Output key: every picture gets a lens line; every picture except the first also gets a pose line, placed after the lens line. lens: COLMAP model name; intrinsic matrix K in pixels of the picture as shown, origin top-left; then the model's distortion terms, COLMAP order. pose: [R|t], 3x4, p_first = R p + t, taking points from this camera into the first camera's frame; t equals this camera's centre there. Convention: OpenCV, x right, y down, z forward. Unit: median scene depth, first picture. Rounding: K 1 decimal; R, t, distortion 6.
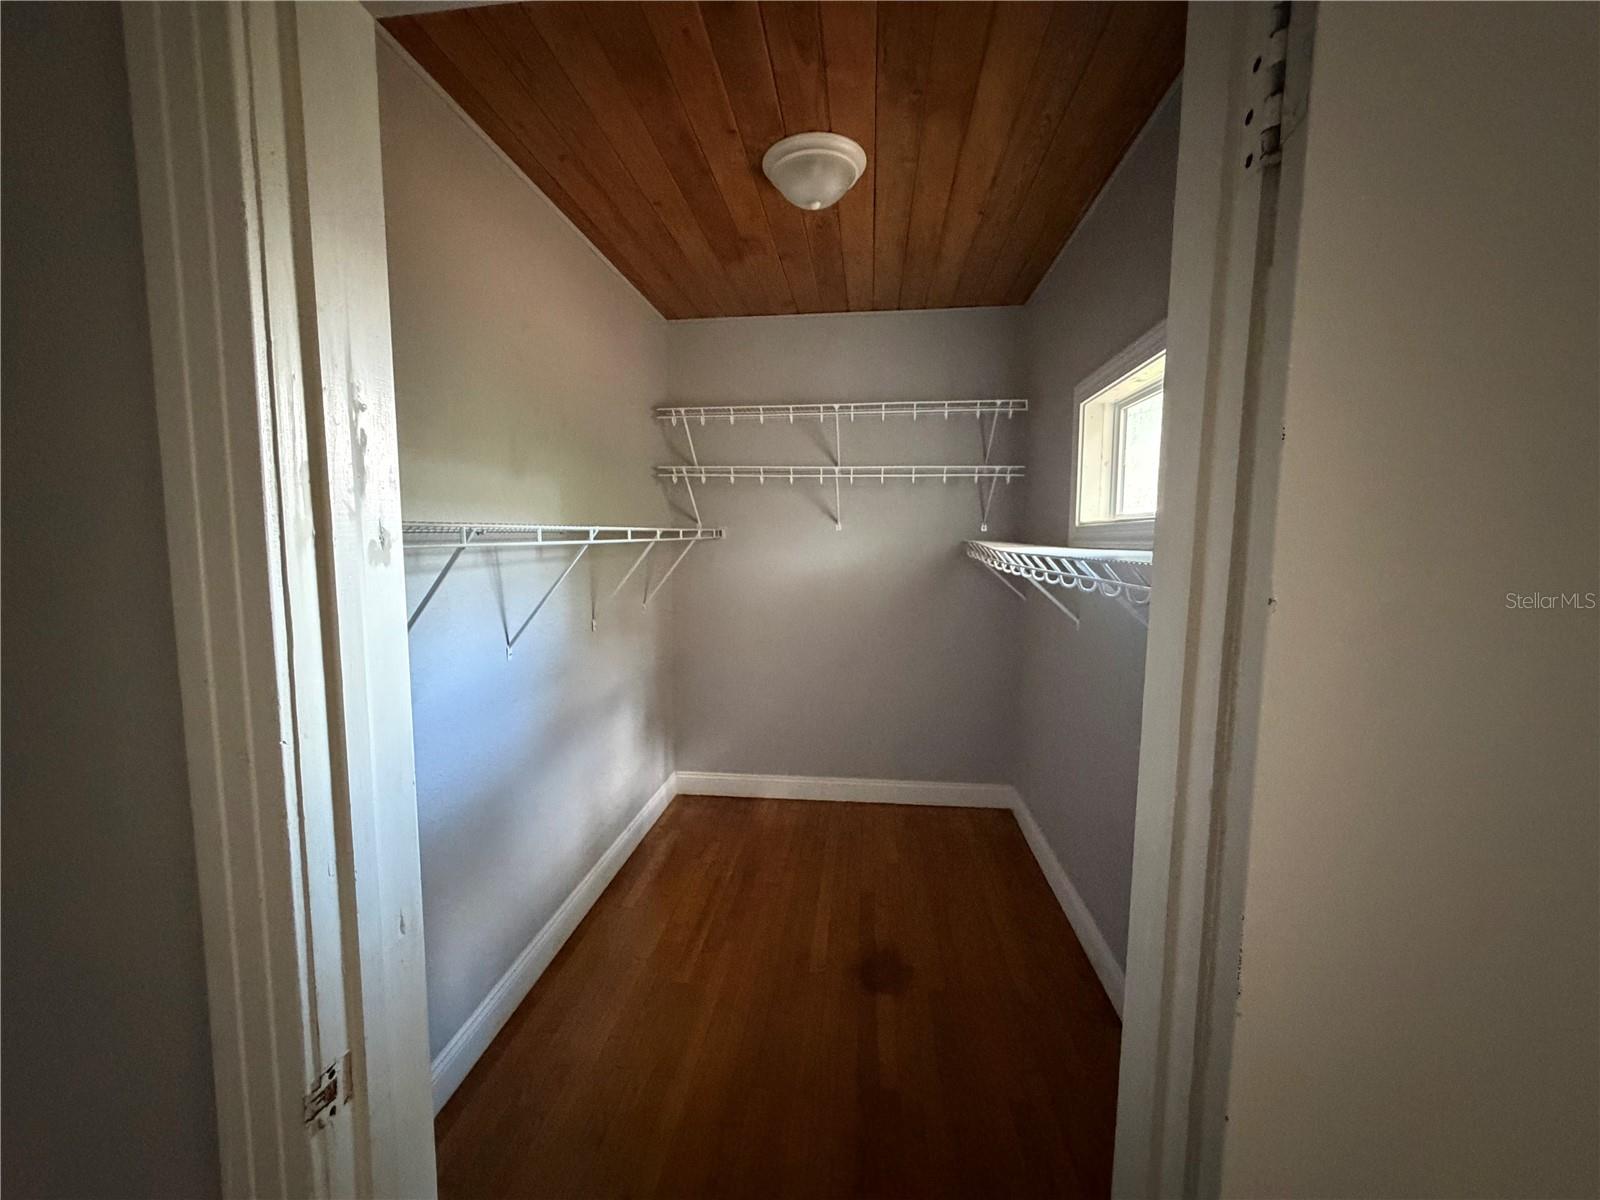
lens RADIAL K [[640.8, 0, 794.4], [0, 640.8, 597.9], [0, 0, 1]] dist [-0.002388, 0.000837]
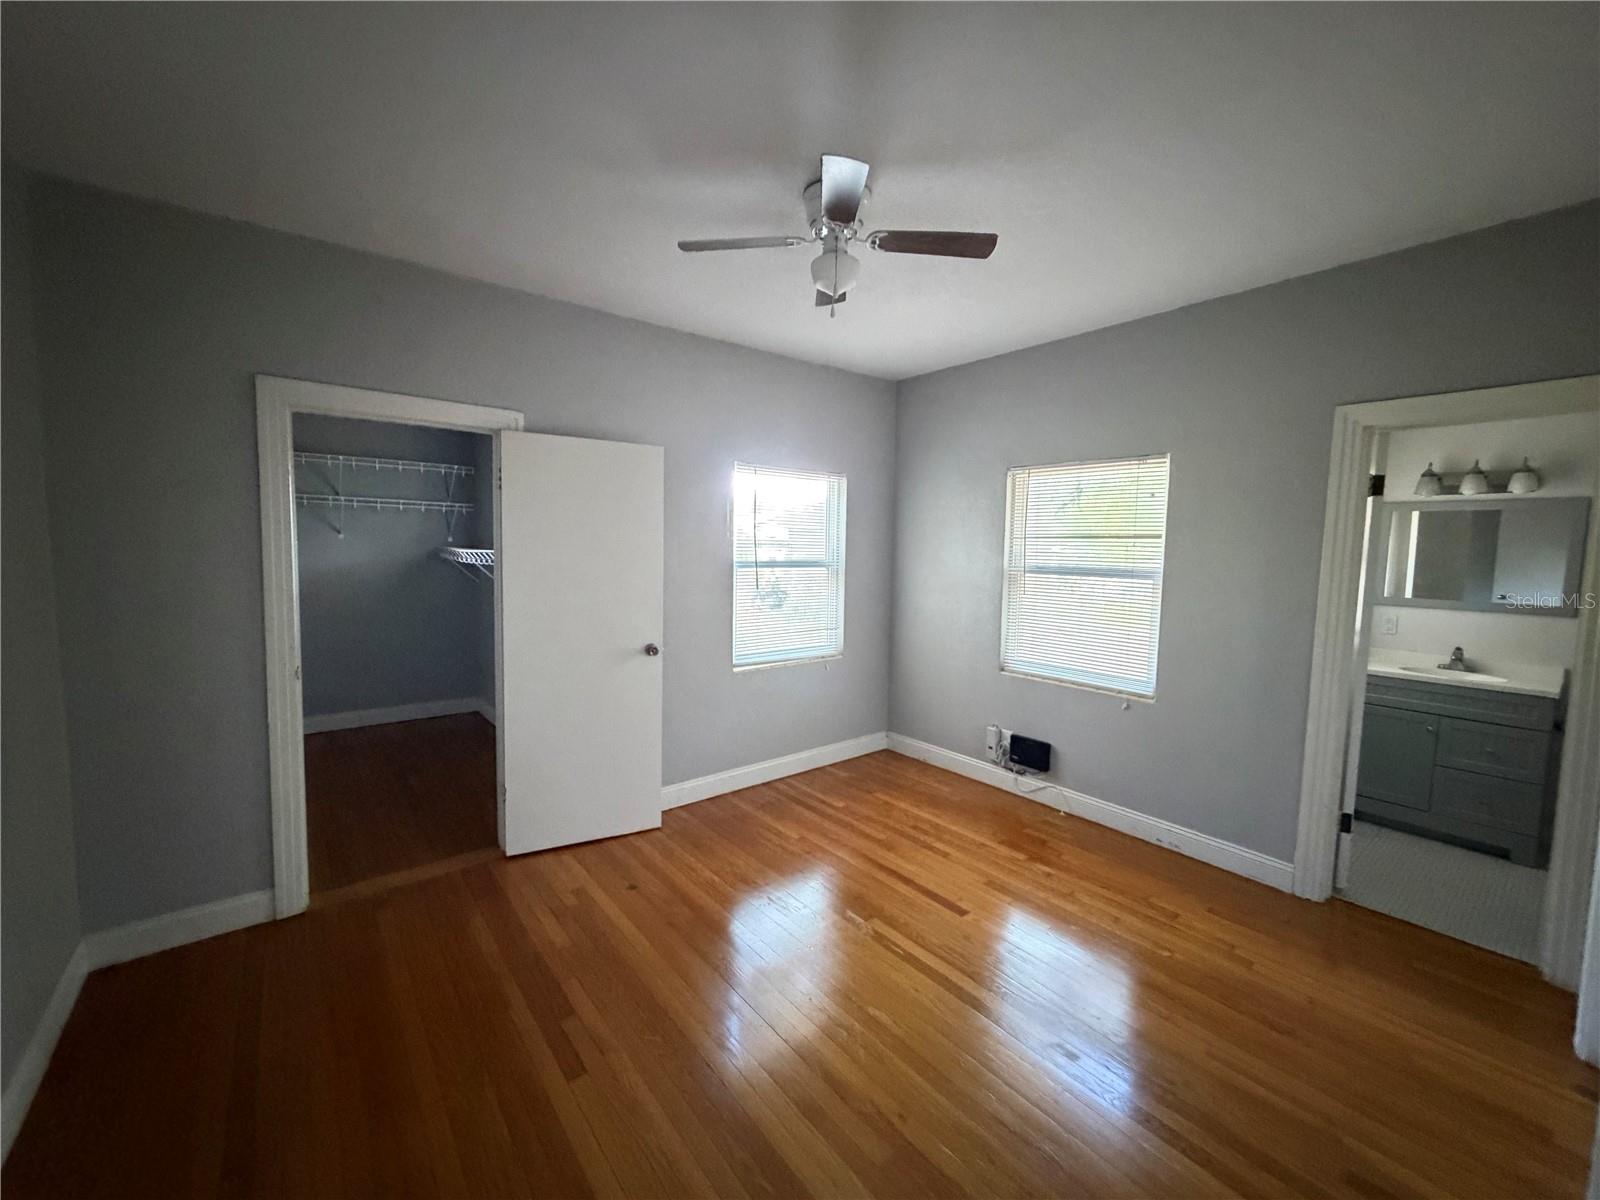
lens RADIAL K [[640.8, 0, 796.7], [0, 640.8, 601.5], [0, 0, 1]] dist [-0.002388, 0.000837]
pose [[0.703327, -0.050927, 0.709040, -0.277159], [0.055527, 0.998319, 0.016625, 0.080108], [-0.708695, 0.027678, 0.704972, -0.861494]]
